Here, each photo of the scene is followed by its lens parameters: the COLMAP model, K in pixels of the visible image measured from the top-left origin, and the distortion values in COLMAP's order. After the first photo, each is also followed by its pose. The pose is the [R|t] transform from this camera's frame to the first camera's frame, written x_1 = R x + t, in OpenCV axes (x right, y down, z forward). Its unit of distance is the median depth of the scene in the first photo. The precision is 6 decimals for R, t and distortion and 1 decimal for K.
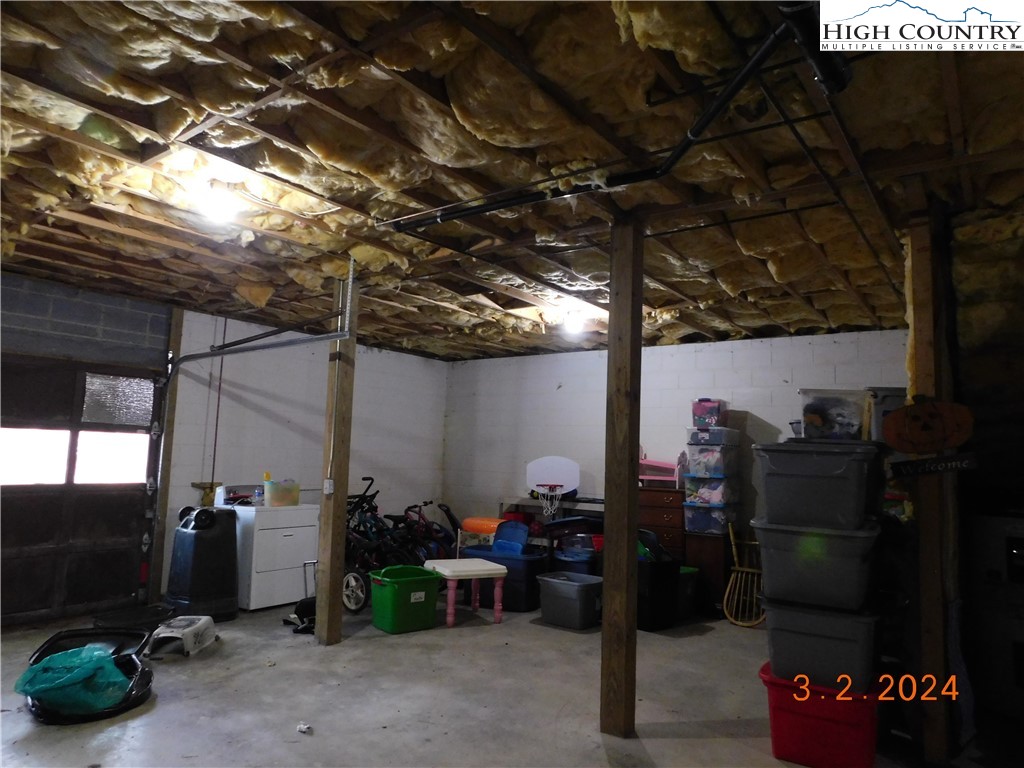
lens RADIAL K [[683.1, 0, 512.0], [0, 683.1, 384.0], [0, 0, 1]] dist [-0.067376, 0.062478]
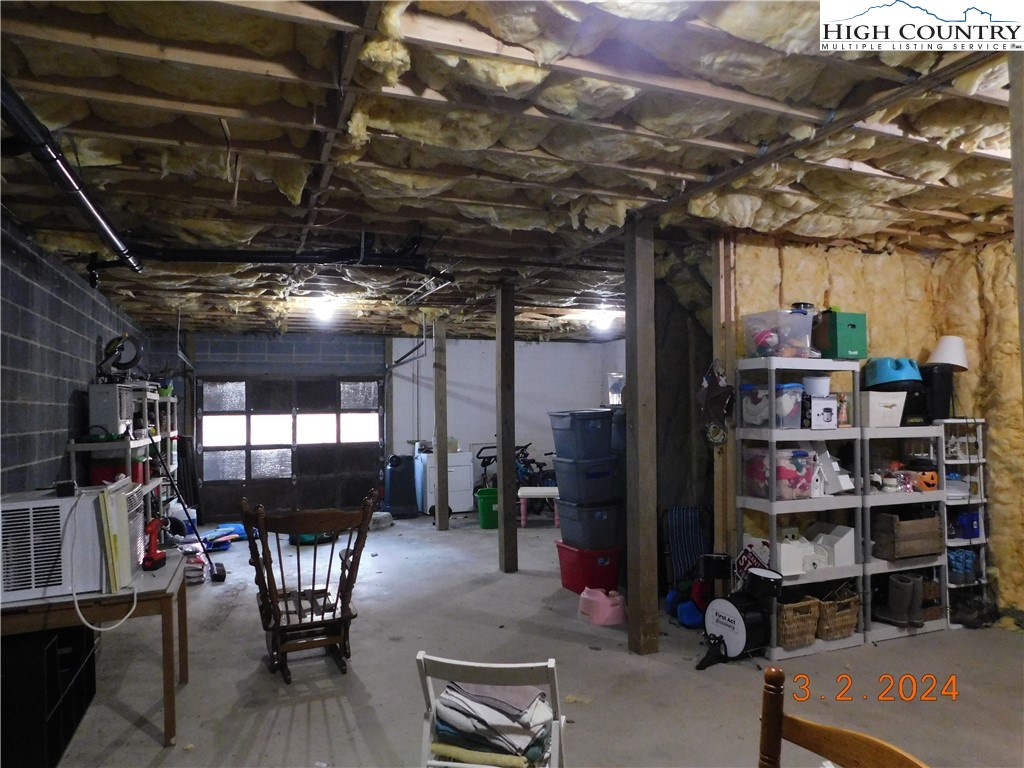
lens RADIAL K [[683.1, 0, 512.0], [0, 683.1, 384.0], [0, 0, 1]] dist [-0.067376, 0.062478]
pose [[0.850853, -0.061811, -0.521756, 0.680491], [0.097207, 0.994431, 0.040713, -0.038732], [0.516334, -0.085359, 0.852123, -0.311980]]
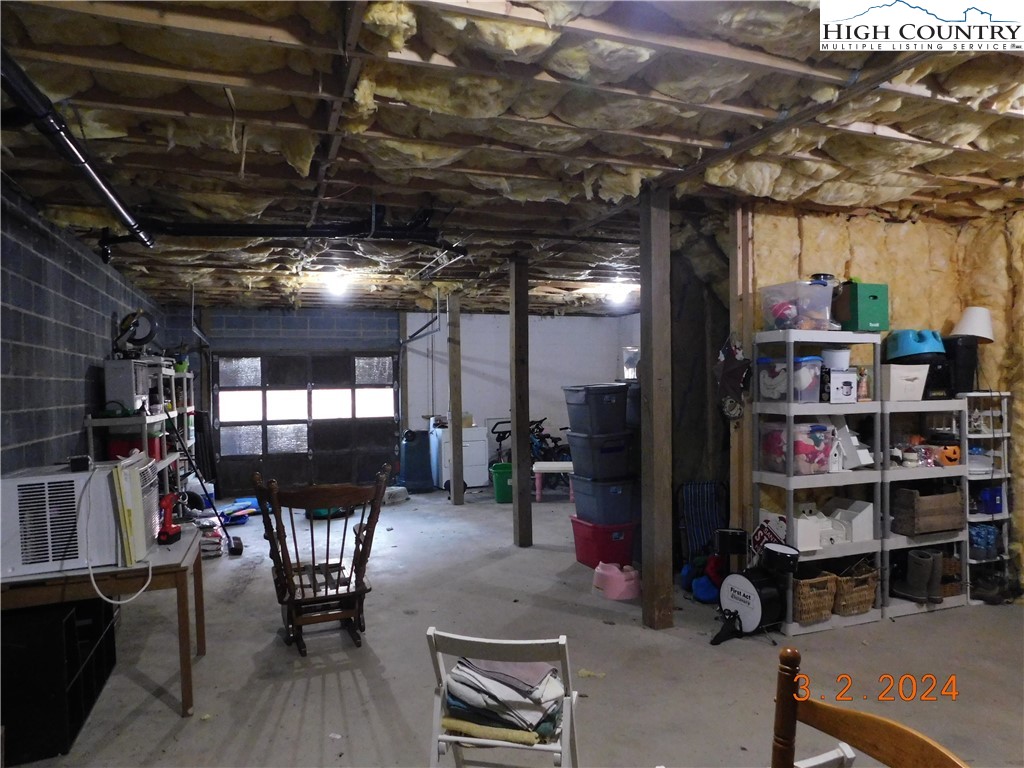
lens RADIAL K [[683.1, 0, 511.2], [0, 683.1, 381.3], [0, 0, 1]] dist [-0.070358, 0.064622]
pose [[0.837706, -0.047038, -0.544093, 0.678883], [0.101776, 0.992277, 0.070915, -0.037166], [0.536555, -0.114781, 0.836023, -0.304478]]
